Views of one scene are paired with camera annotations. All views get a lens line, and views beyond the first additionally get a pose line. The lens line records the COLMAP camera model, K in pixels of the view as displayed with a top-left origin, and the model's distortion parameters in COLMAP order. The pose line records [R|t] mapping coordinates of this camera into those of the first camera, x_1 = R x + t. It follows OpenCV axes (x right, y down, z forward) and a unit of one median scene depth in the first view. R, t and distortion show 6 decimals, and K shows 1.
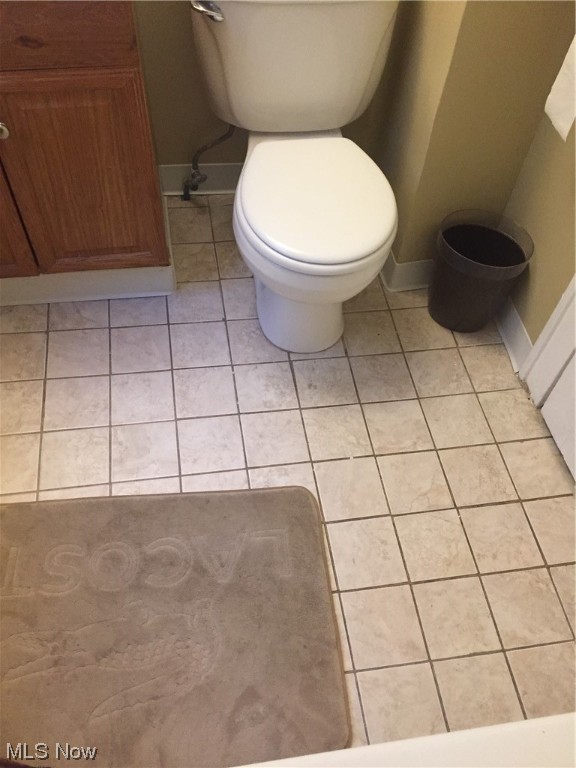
lens RADIAL K [[653.2, 0, 288.0], [0, 653.2, 384.0], [0, 0, 1]] dist [0.070296, -0.093122]
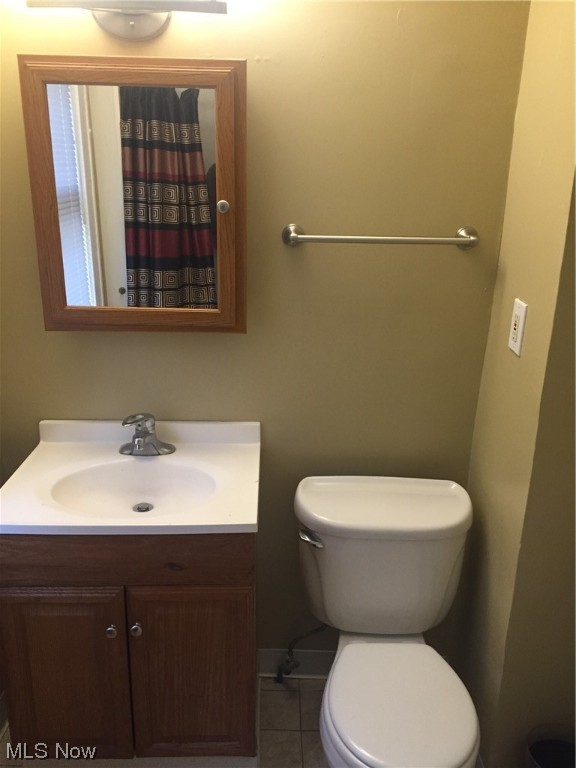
lens RADIAL K [[653.2, 0, 288.0], [0, 653.2, 384.0], [0, 0, 1]] dist [0.070296, -0.093122]
pose [[0.988725, 0.012658, -0.149206, 0.015847], [-0.100155, 0.796635, -0.596106, -0.035276], [0.111317, 0.604329, 0.788920, -0.160088]]
